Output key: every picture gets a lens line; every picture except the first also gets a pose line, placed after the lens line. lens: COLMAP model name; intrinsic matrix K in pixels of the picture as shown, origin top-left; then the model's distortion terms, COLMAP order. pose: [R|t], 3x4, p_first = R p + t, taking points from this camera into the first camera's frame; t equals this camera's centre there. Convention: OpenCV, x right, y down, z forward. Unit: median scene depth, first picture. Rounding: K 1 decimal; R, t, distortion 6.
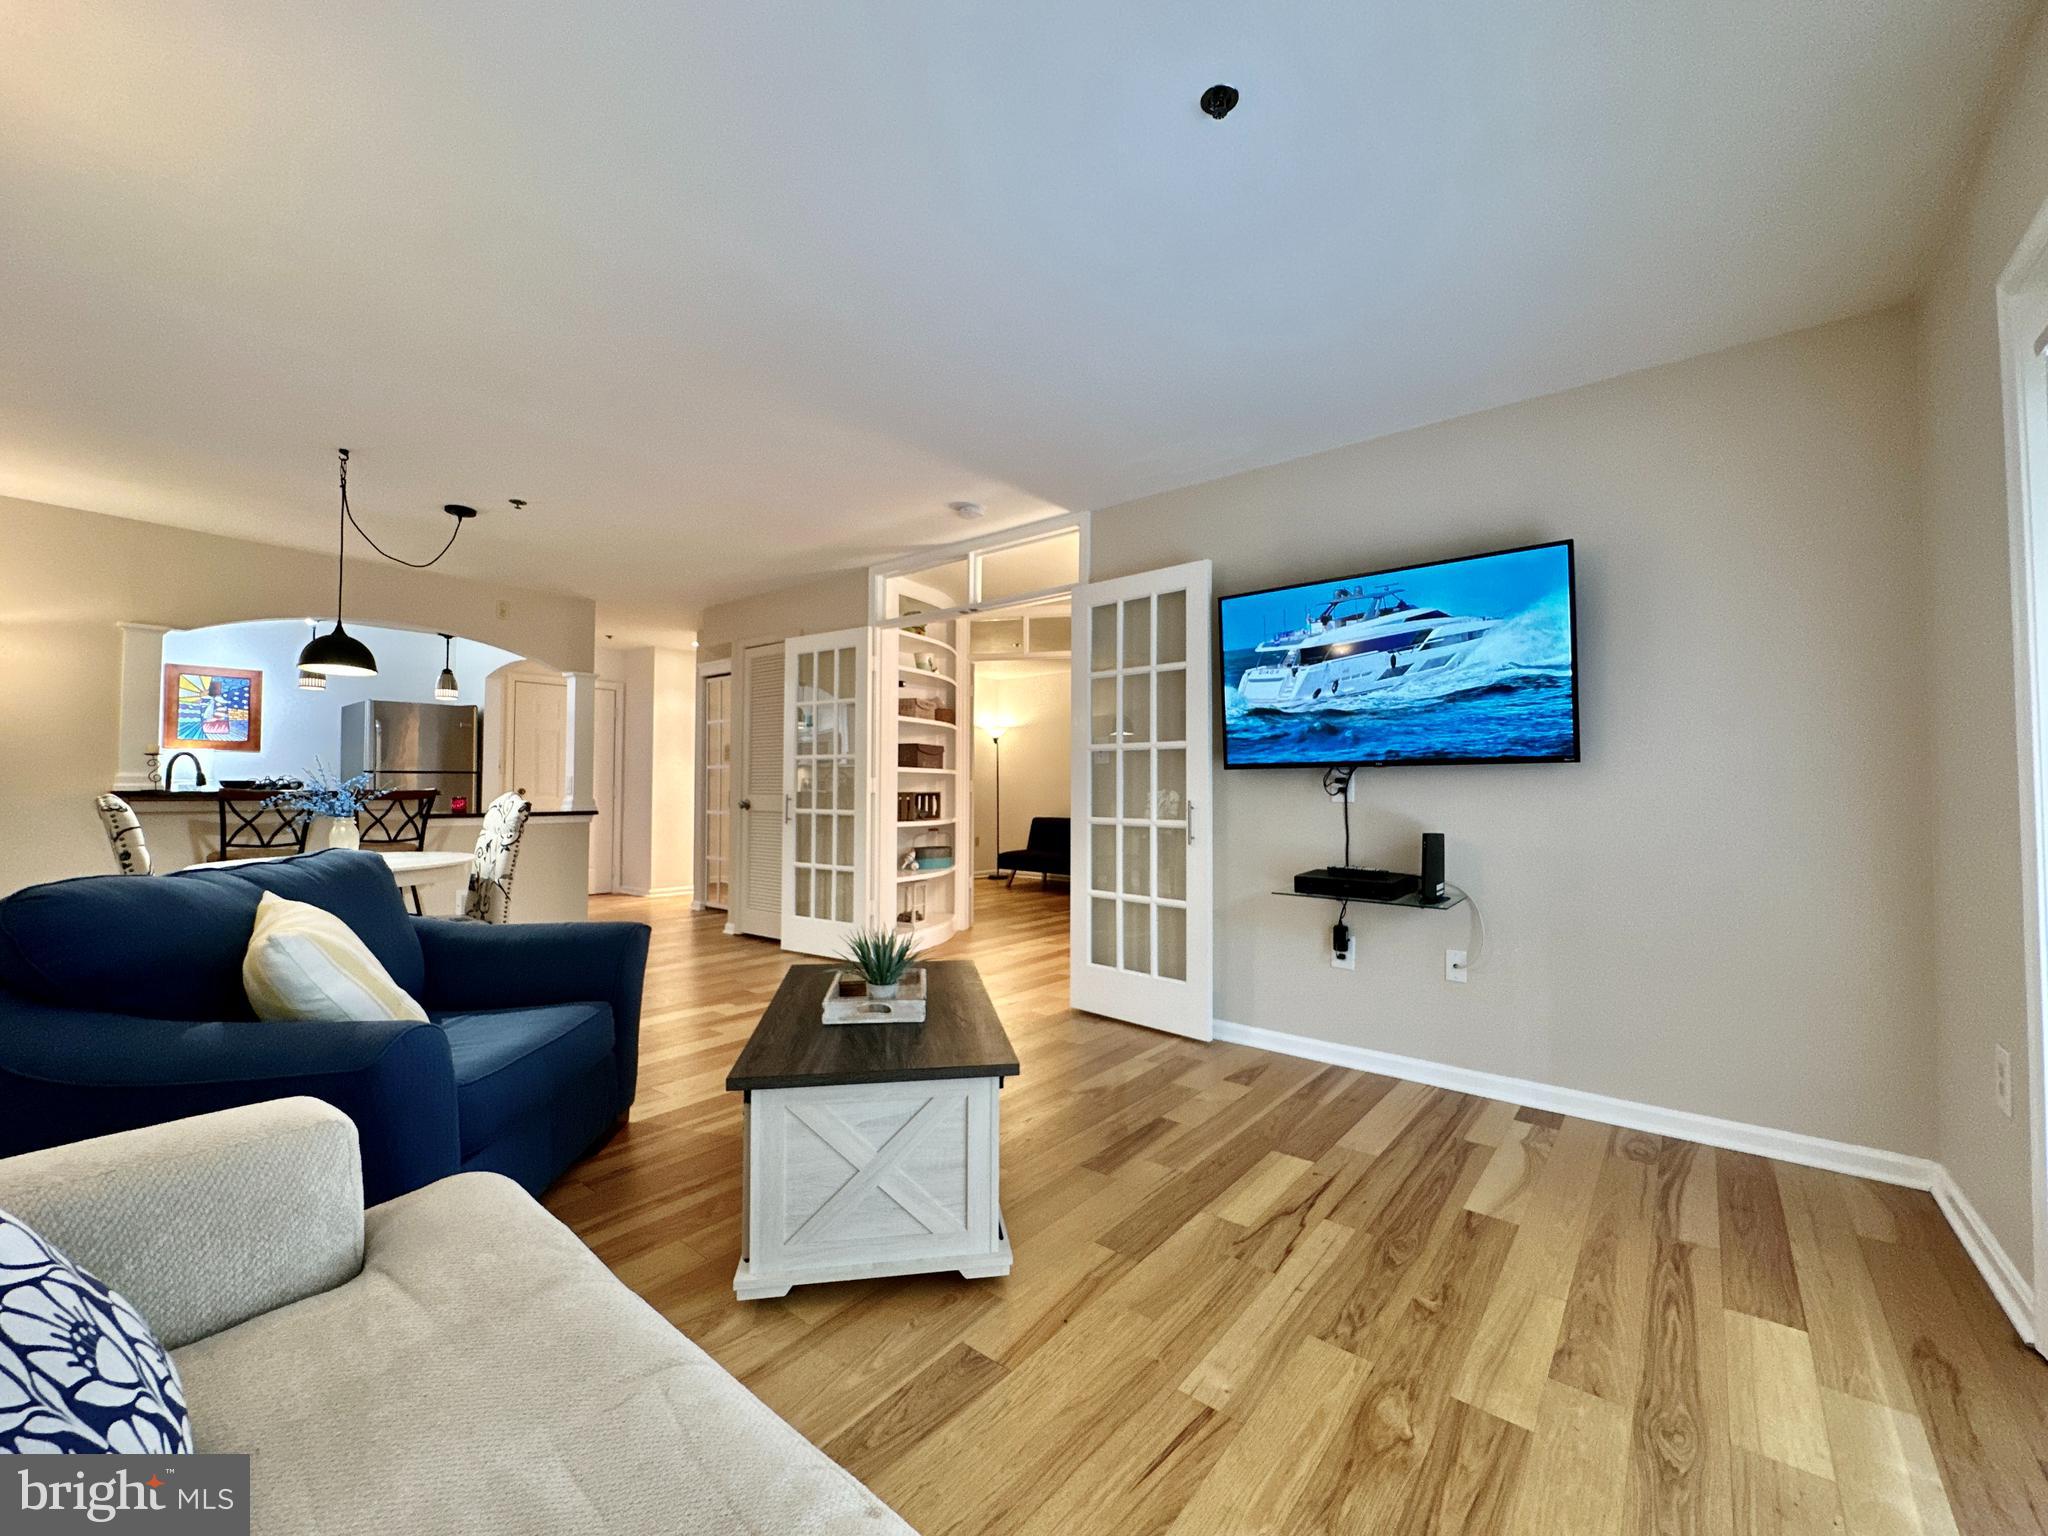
lens RADIAL K [[821.6, 0, 1015.0], [0, 821.6, 759.3], [0, 0, 1]] dist [-0.000102, -0.000525]
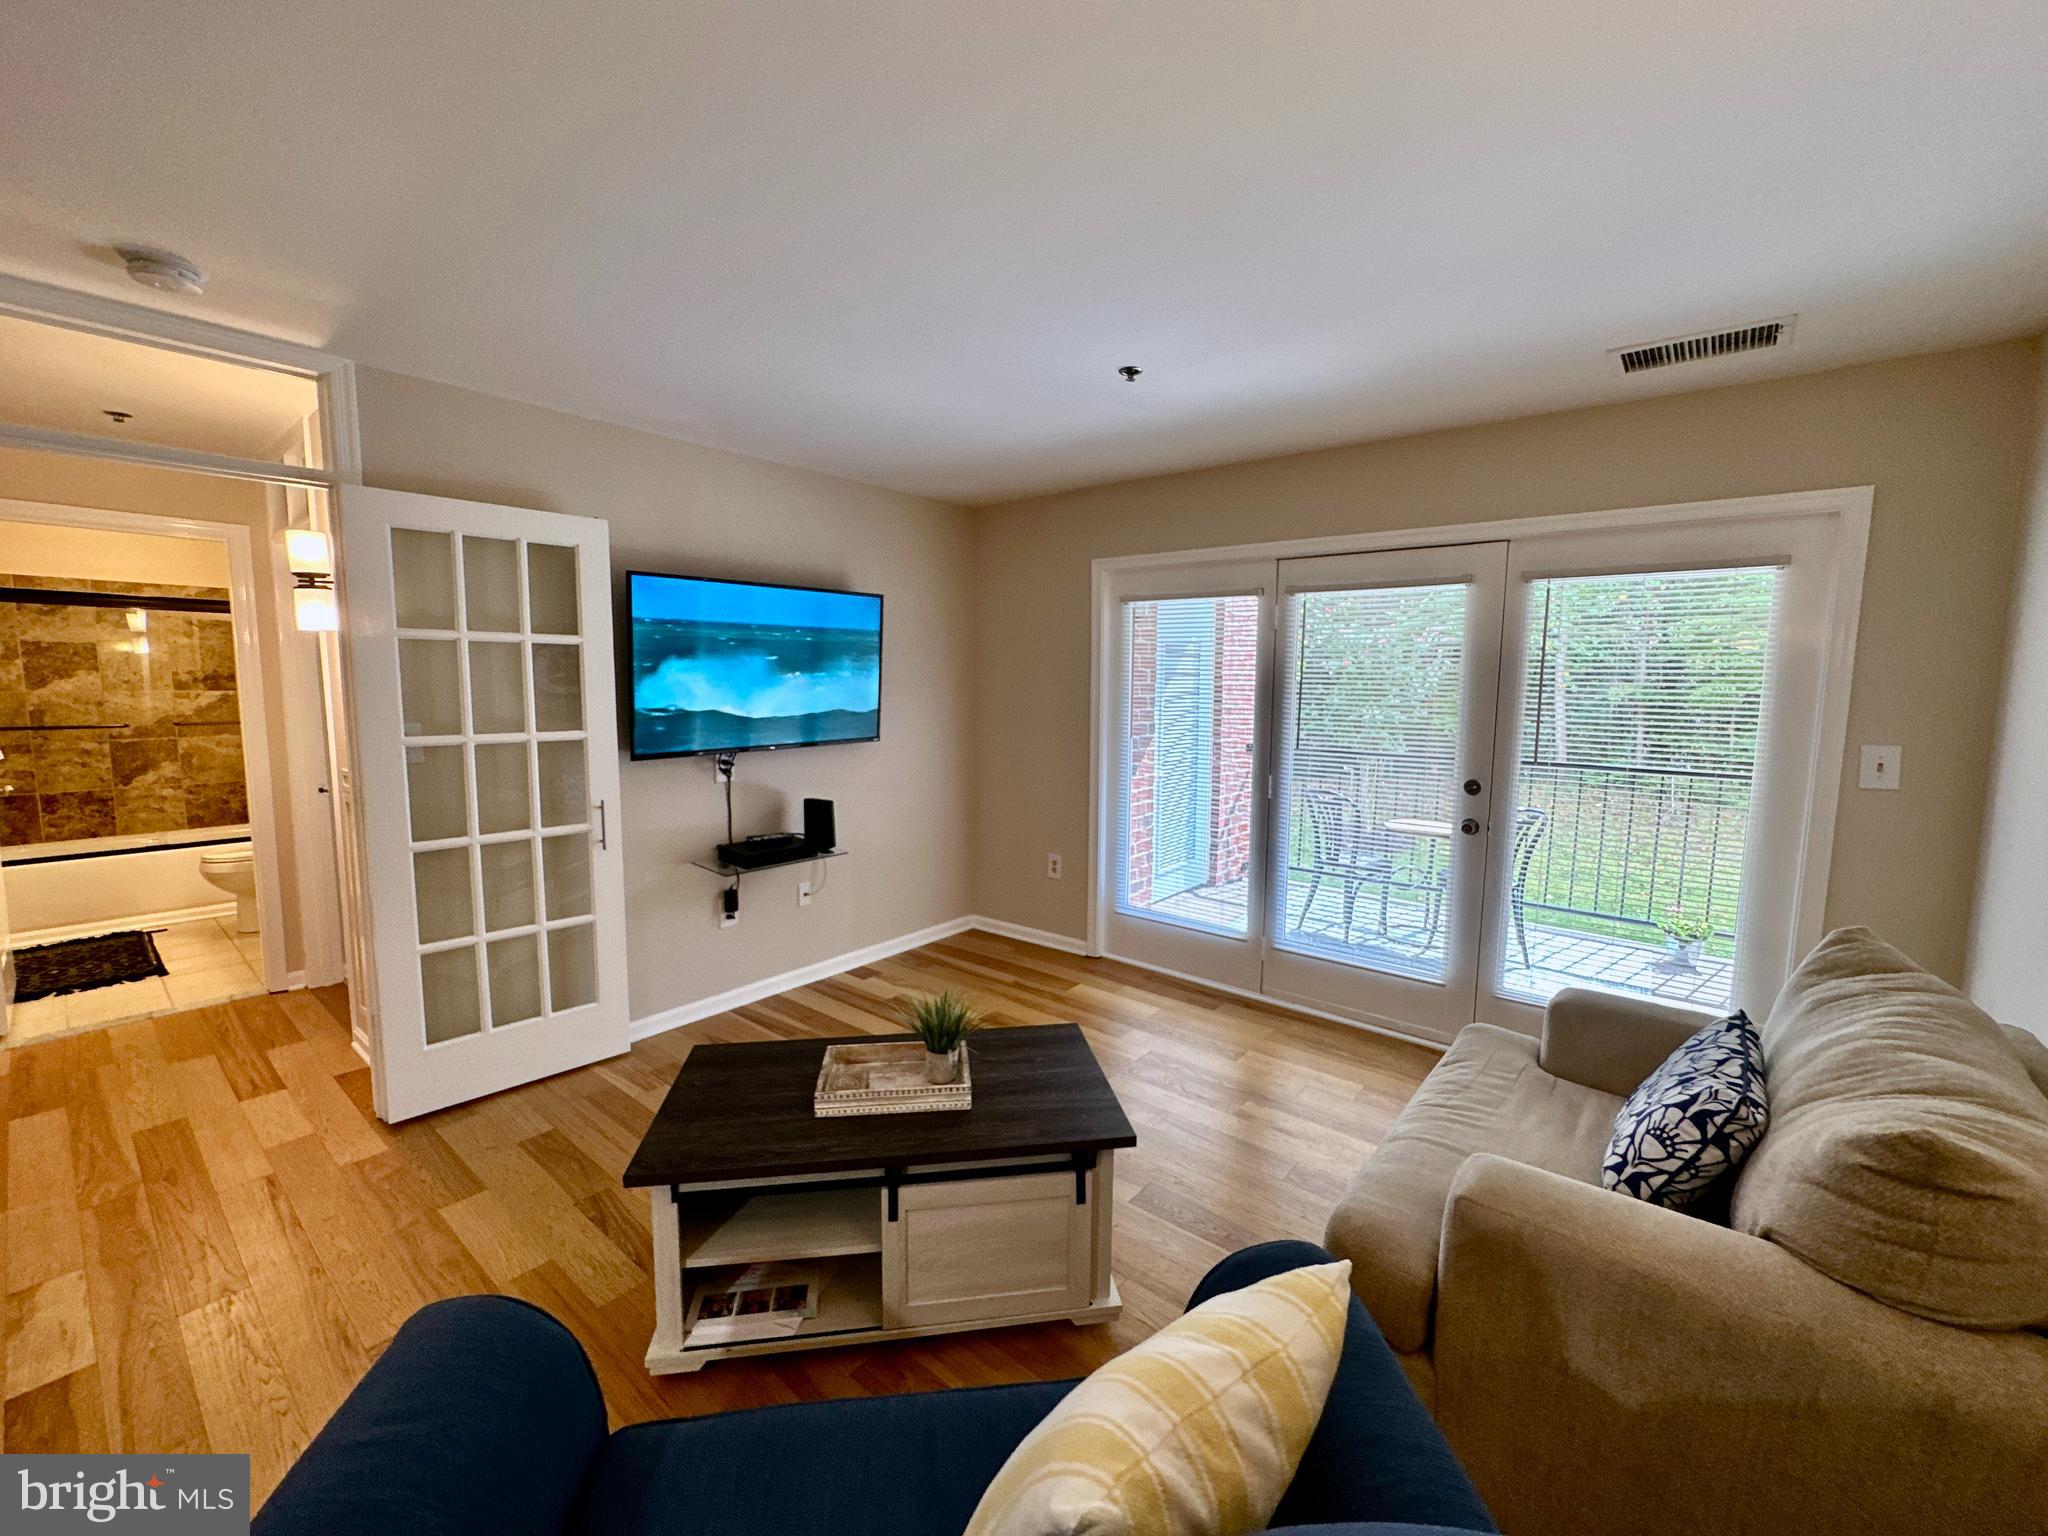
lens RADIAL K [[821.6, 0, 1024.7], [0, 821.6, 765.7], [0, 0, 1]] dist [-0.000102, -0.000525]
pose [[-0.005957, -0.112168, 0.993671, -0.665572], [-0.043434, 0.992780, 0.111807, -0.105167], [-0.999039, -0.042493, -0.010785, 0.570544]]
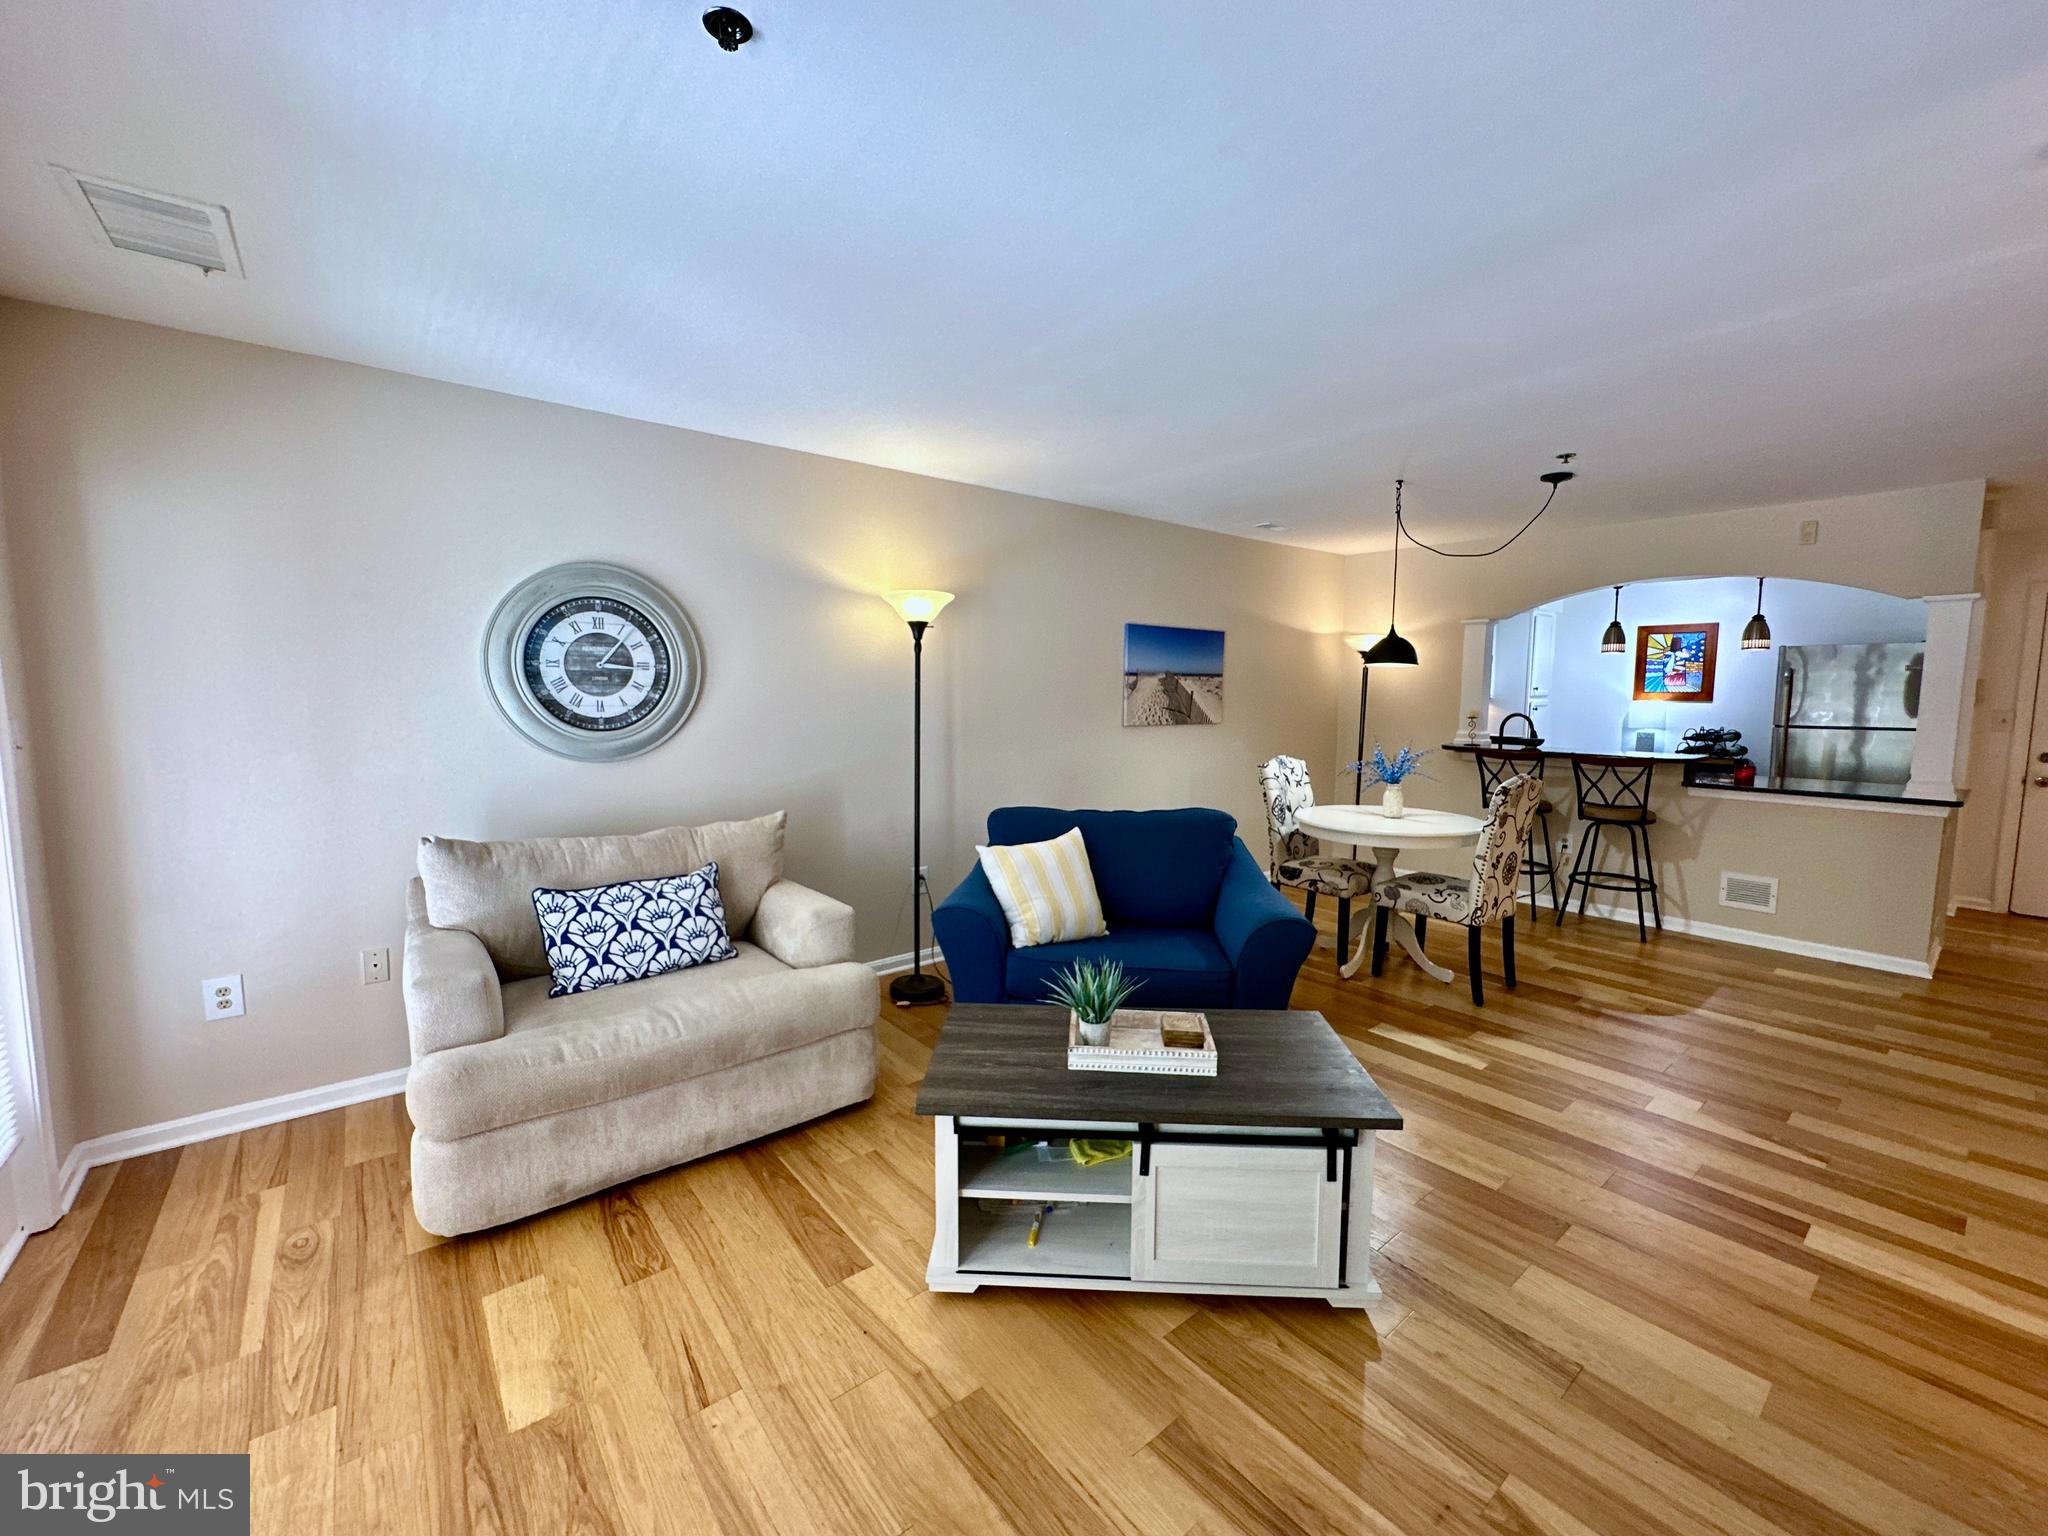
lens RADIAL K [[821.6, 0, 1030.8], [0, 821.6, 767.8], [0, 0, 1]] dist [-0.000102, -0.000525]
pose [[-0.189092, 0.089478, -0.977874, 0.488882], [0.025066, 0.995955, 0.086286, -0.072498], [0.981639, -0.008195, -0.190570, 0.686047]]
